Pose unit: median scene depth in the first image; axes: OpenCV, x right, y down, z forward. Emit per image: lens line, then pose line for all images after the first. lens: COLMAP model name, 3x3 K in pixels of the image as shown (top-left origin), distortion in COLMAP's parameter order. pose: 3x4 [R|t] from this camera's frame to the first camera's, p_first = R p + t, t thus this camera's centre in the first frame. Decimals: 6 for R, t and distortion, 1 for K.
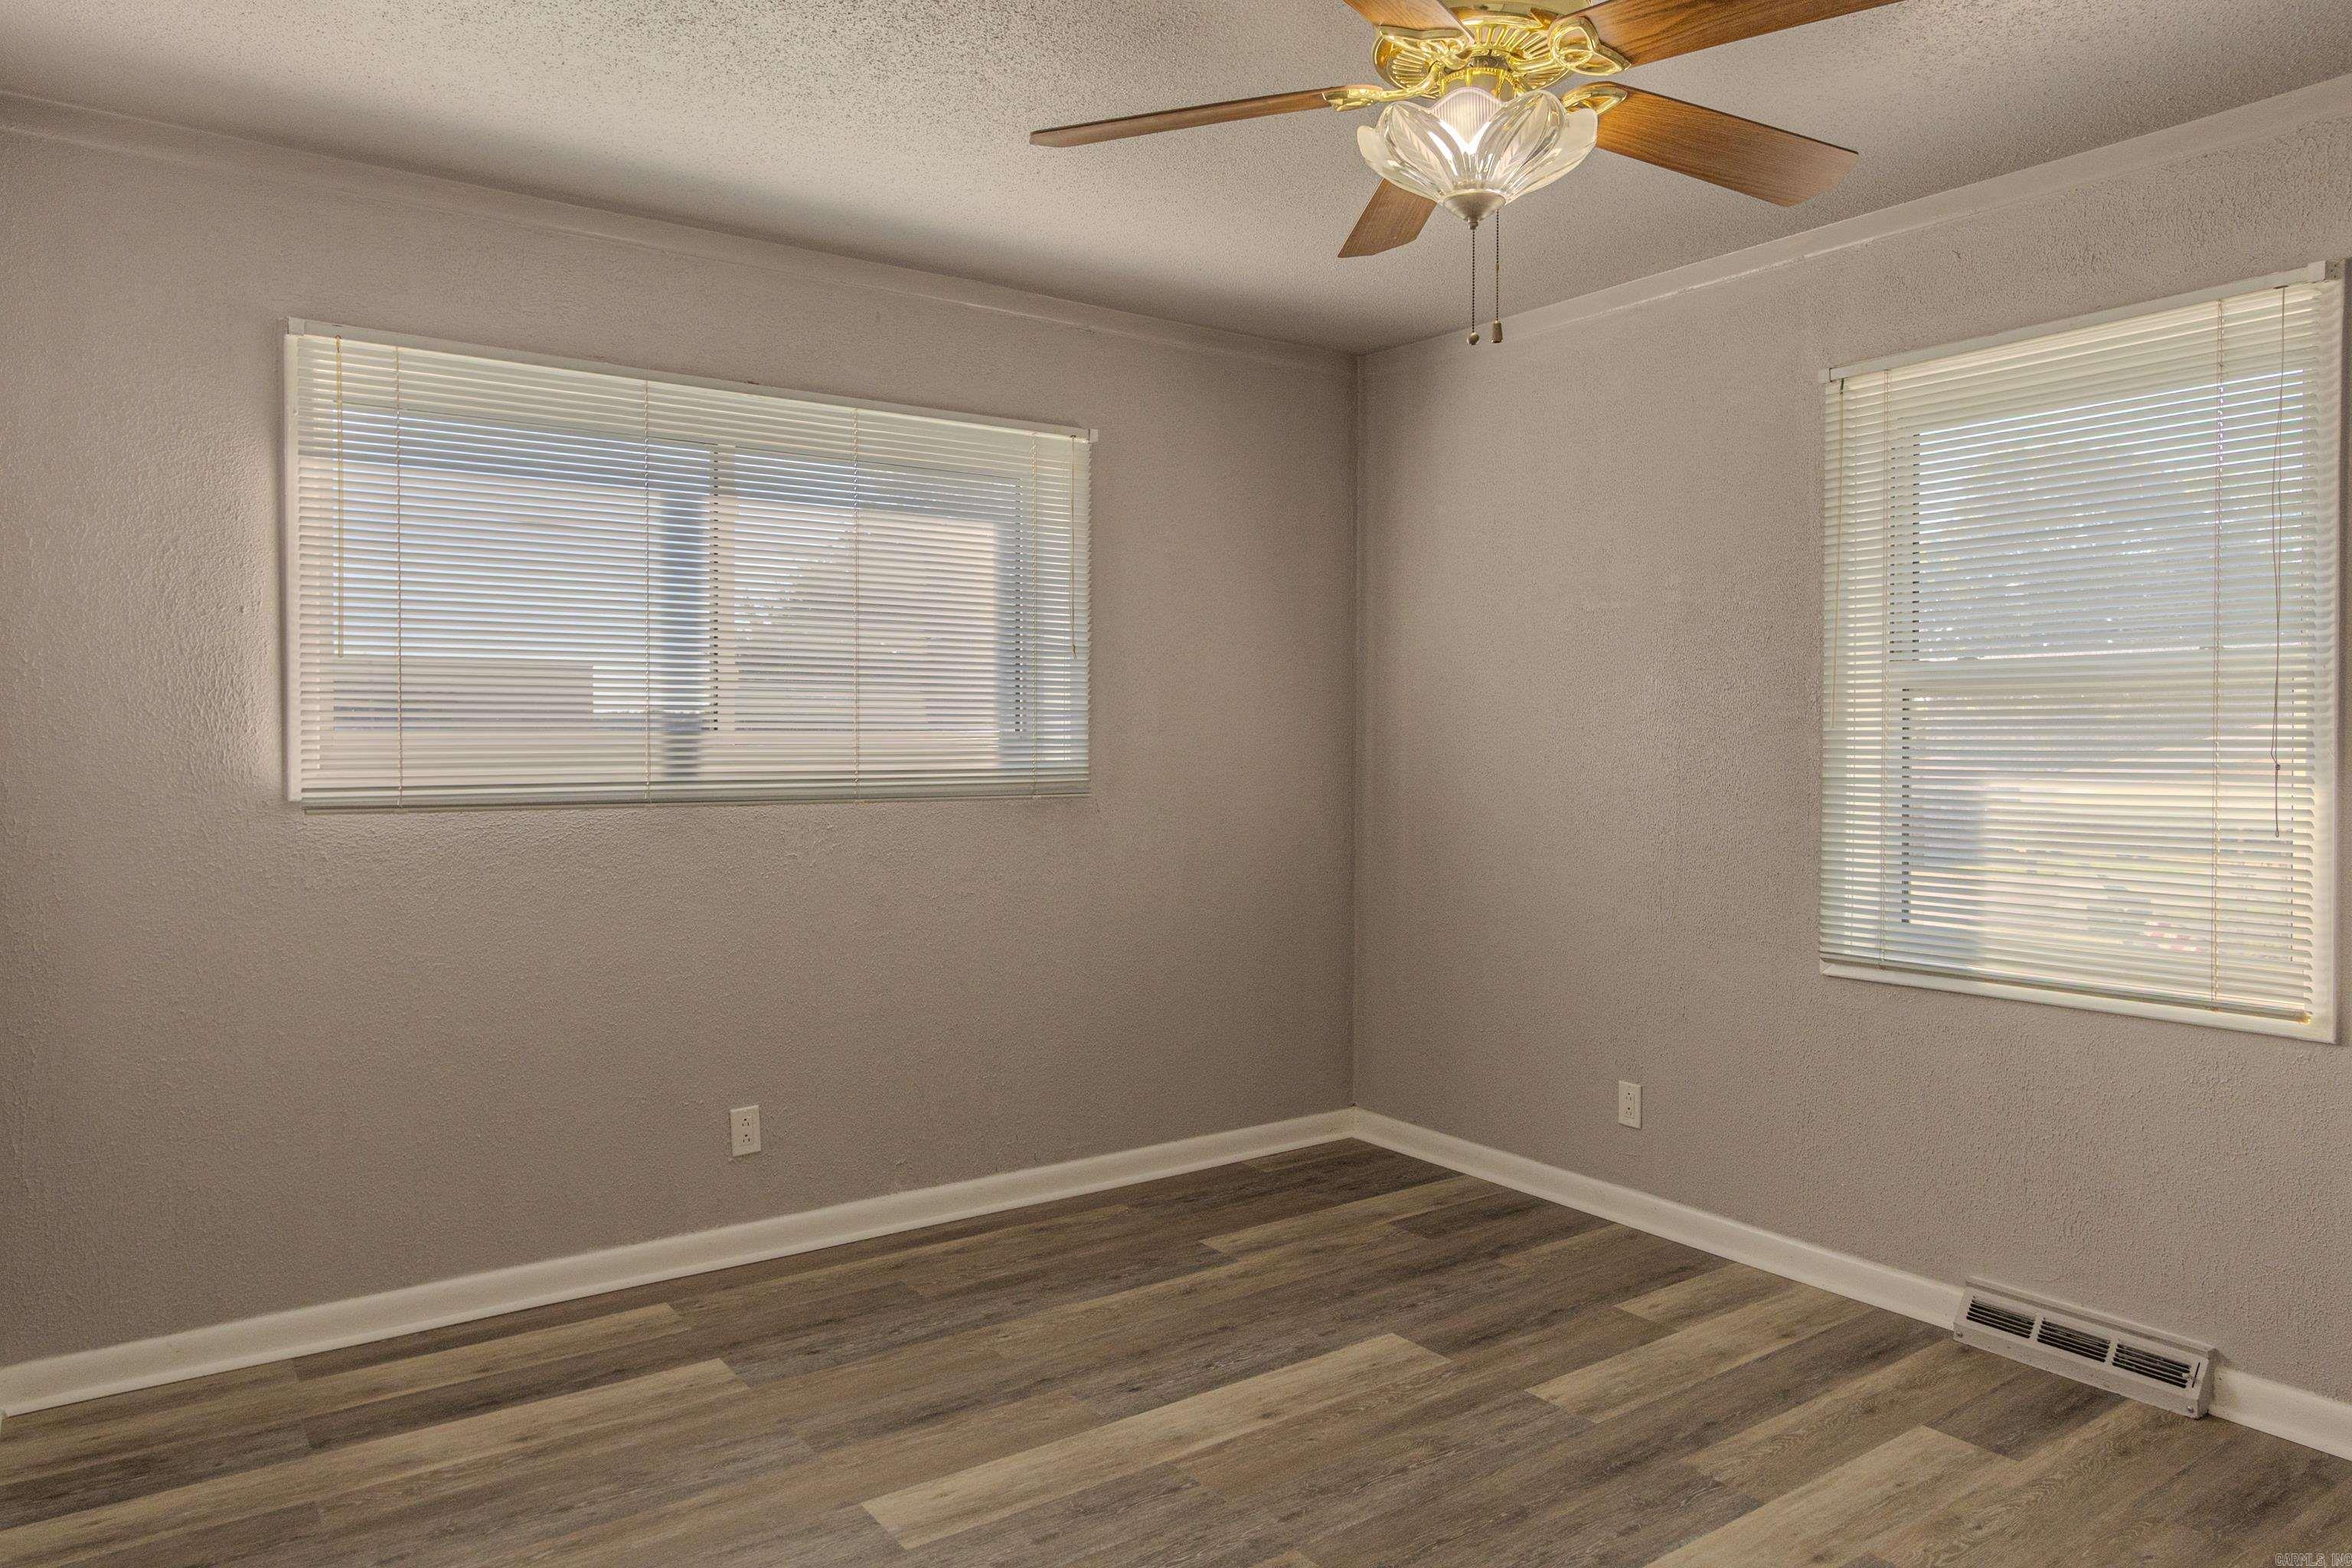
lens RADIAL K [[1534.2, 0, 1185.0], [0, 1534.2, 726.1], [0, 0, 1]] dist [0.022600, -0.009067]
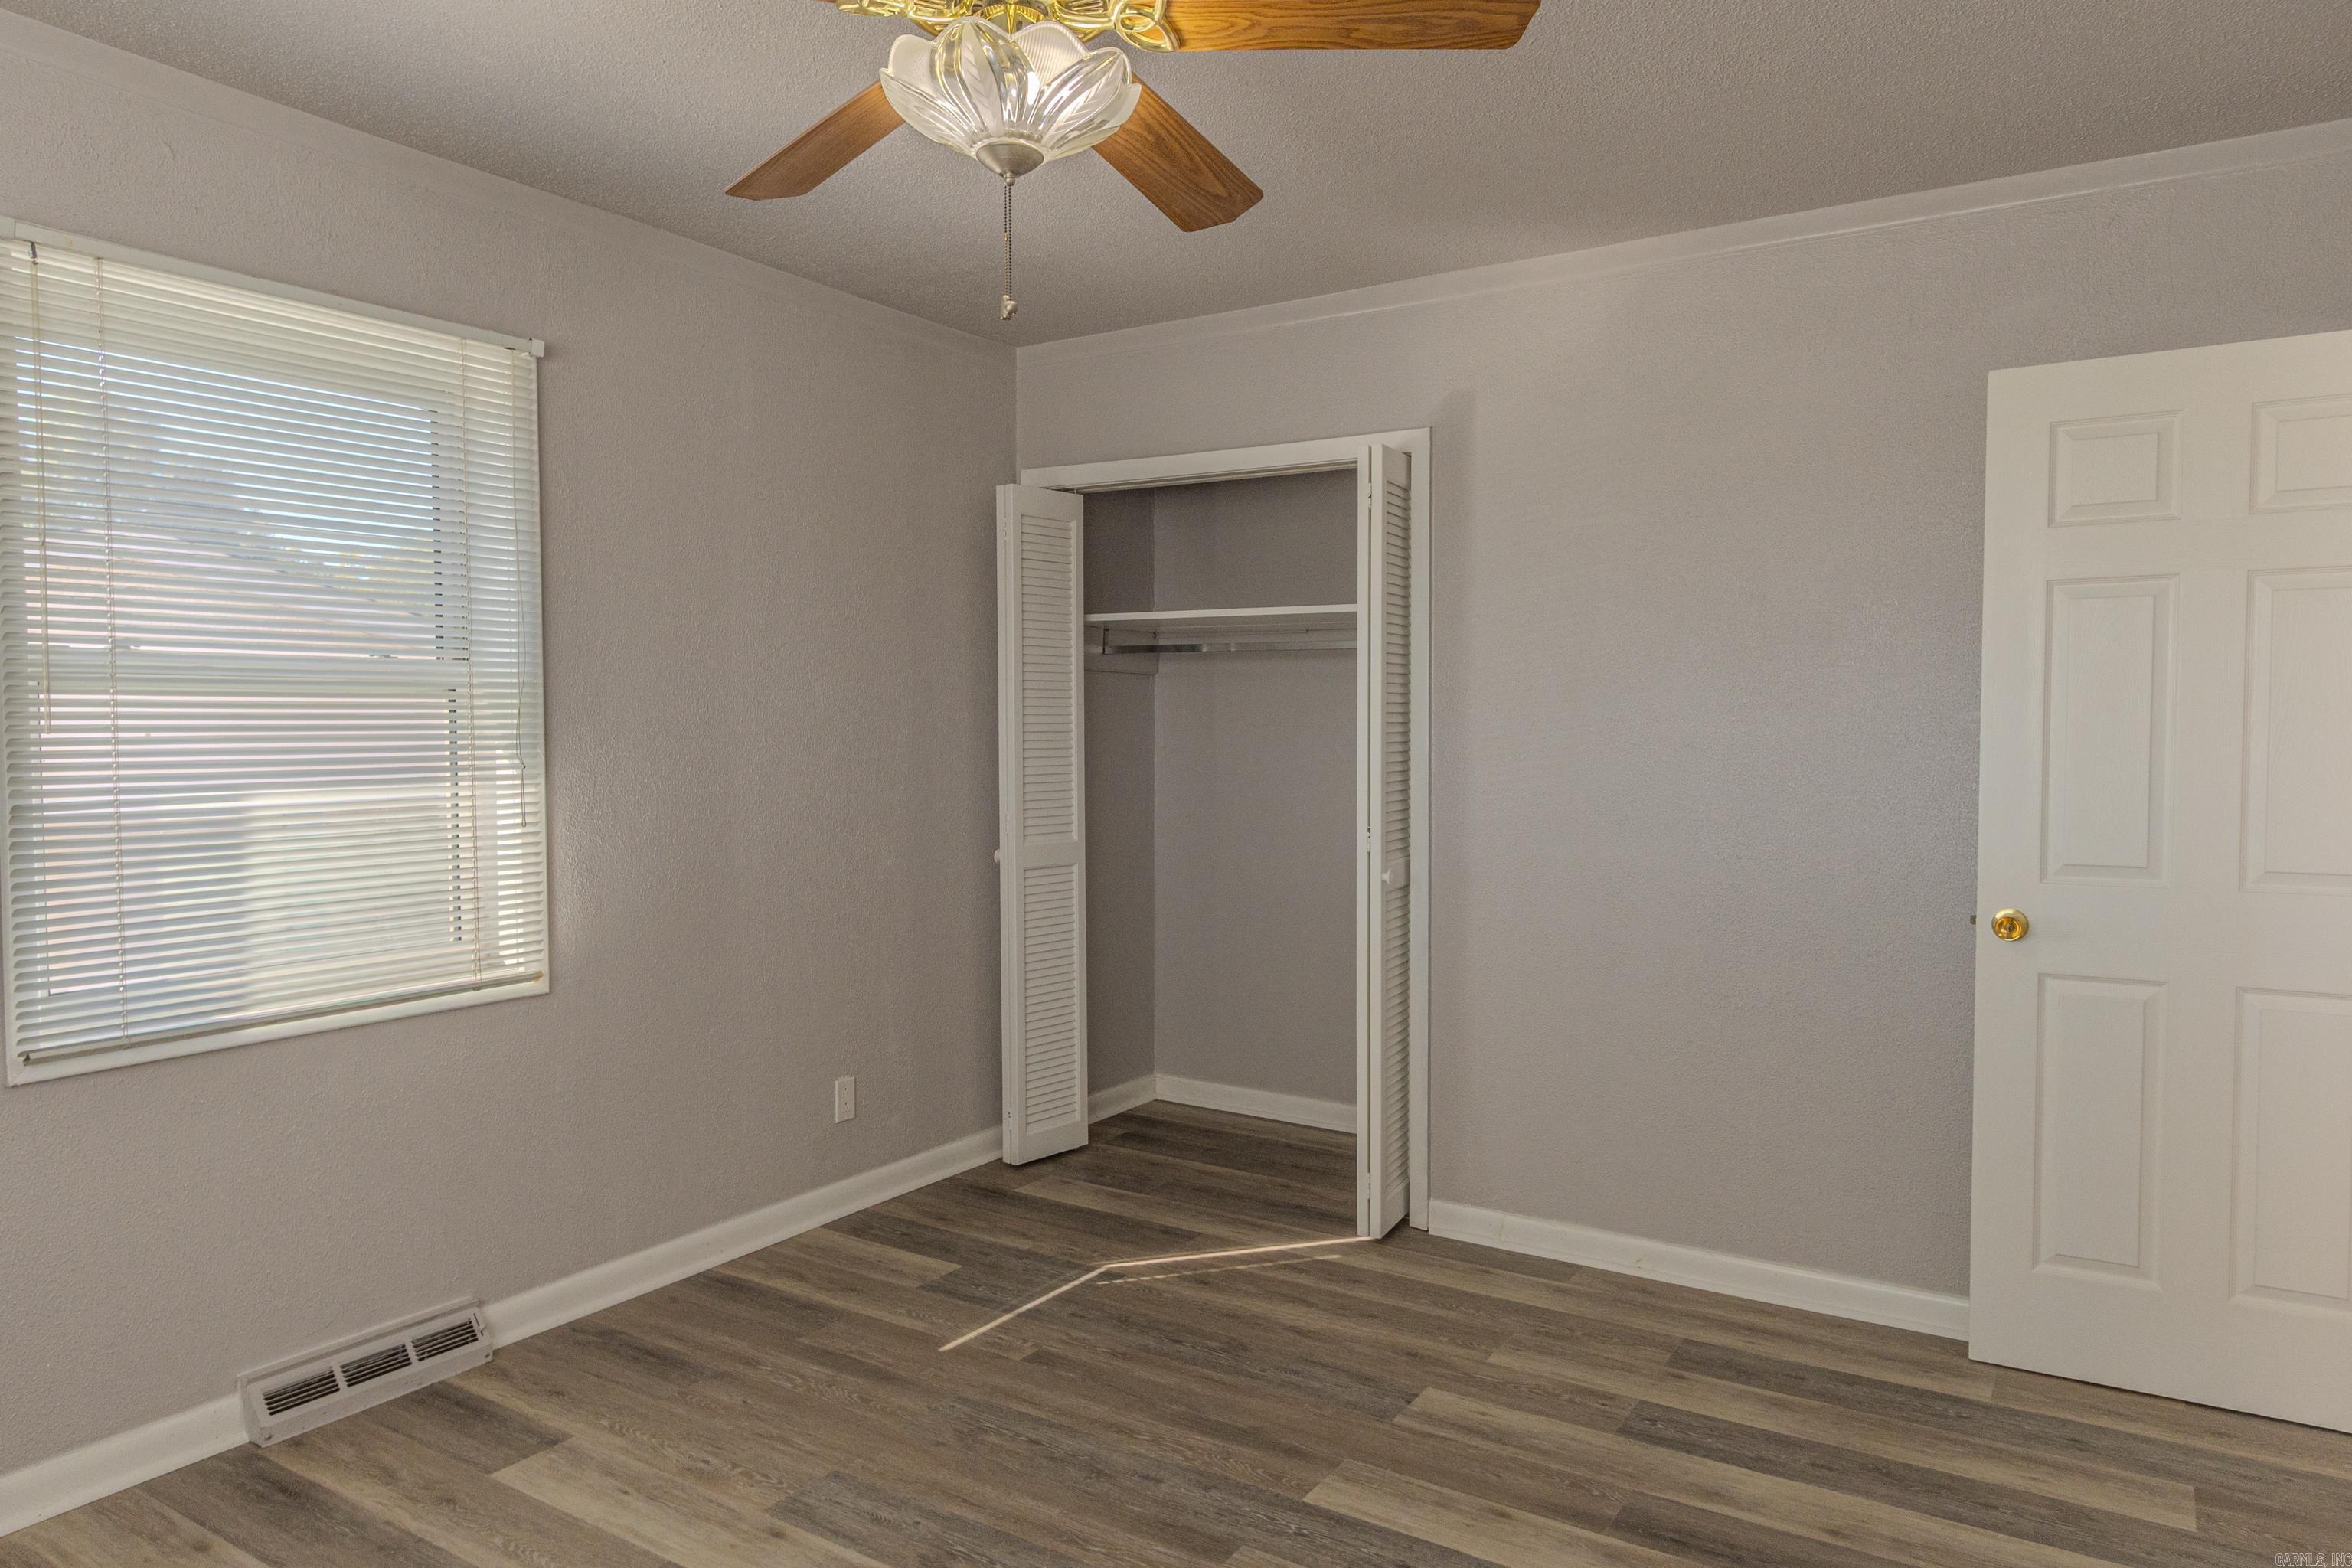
lens RADIAL K [[1534.2, 0, 1175.1], [0, 1534.2, 784.5], [0, 0, 1]] dist [0.022600, -0.009067]
pose [[-0.364273, -0.034671, 0.930647, -0.495750], [0.000442, 0.999300, 0.037401, -0.003106], [-0.931292, 0.014036, -0.364003, 0.874155]]
